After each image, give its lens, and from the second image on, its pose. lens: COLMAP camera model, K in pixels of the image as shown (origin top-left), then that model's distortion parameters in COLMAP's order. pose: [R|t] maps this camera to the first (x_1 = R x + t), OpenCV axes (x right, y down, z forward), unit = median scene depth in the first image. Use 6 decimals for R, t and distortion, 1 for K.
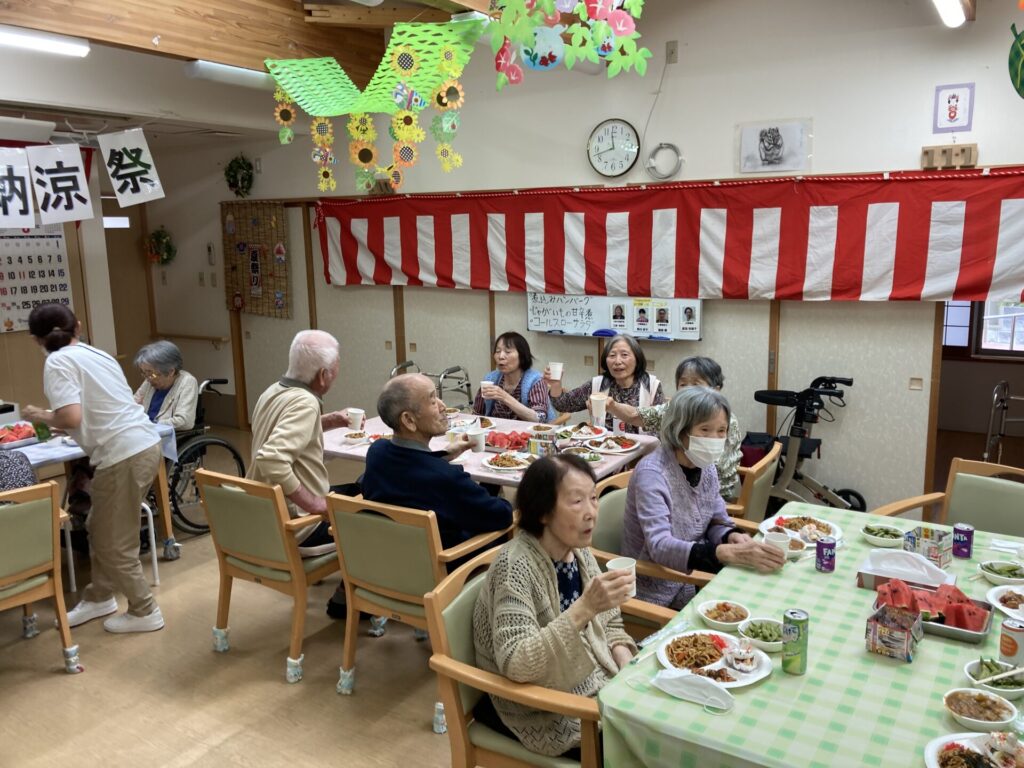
lens RADIAL K [[853.2, 0, 519.1], [0, 853.2, 386.9], [0, 0, 1]] dist [0.022588, -0.015961]
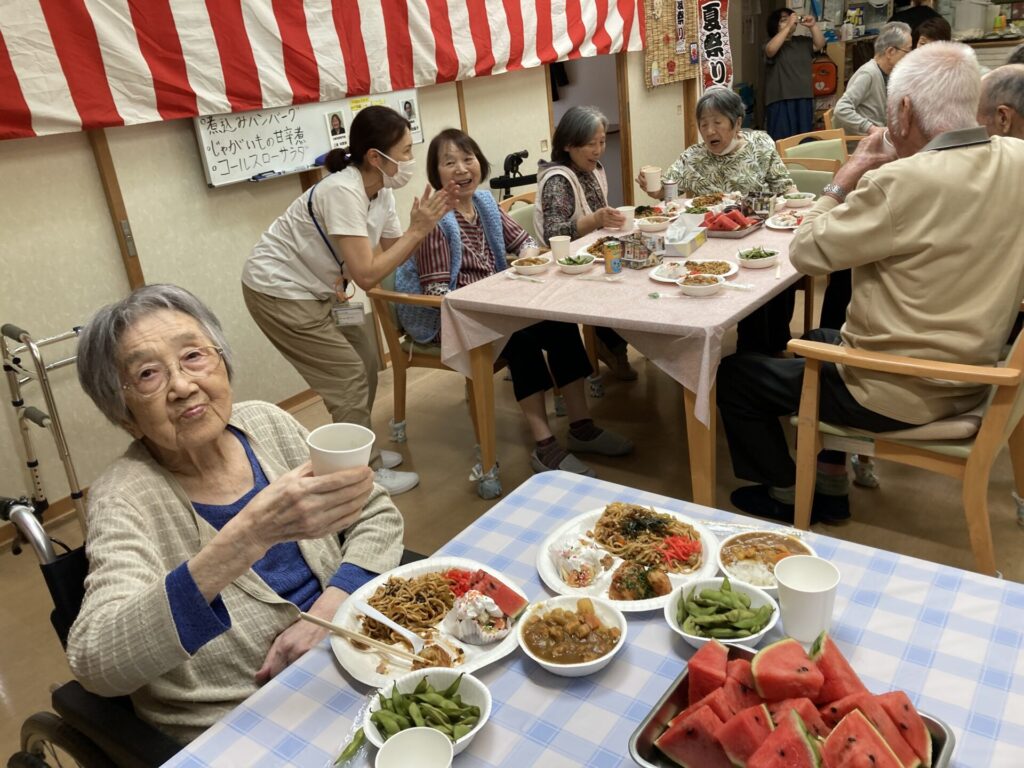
lens RADIAL K [[853.2, 0, 506.6], [0, 853.2, 379.5], [0, 0, 1]] dist [0.022588, -0.015961]
pose [[0.081765, -0.353329, 0.931919, -0.587630], [0.278157, 0.905985, 0.319091, -0.082495], [-0.957049, 0.233129, 0.172359, 0.794210]]
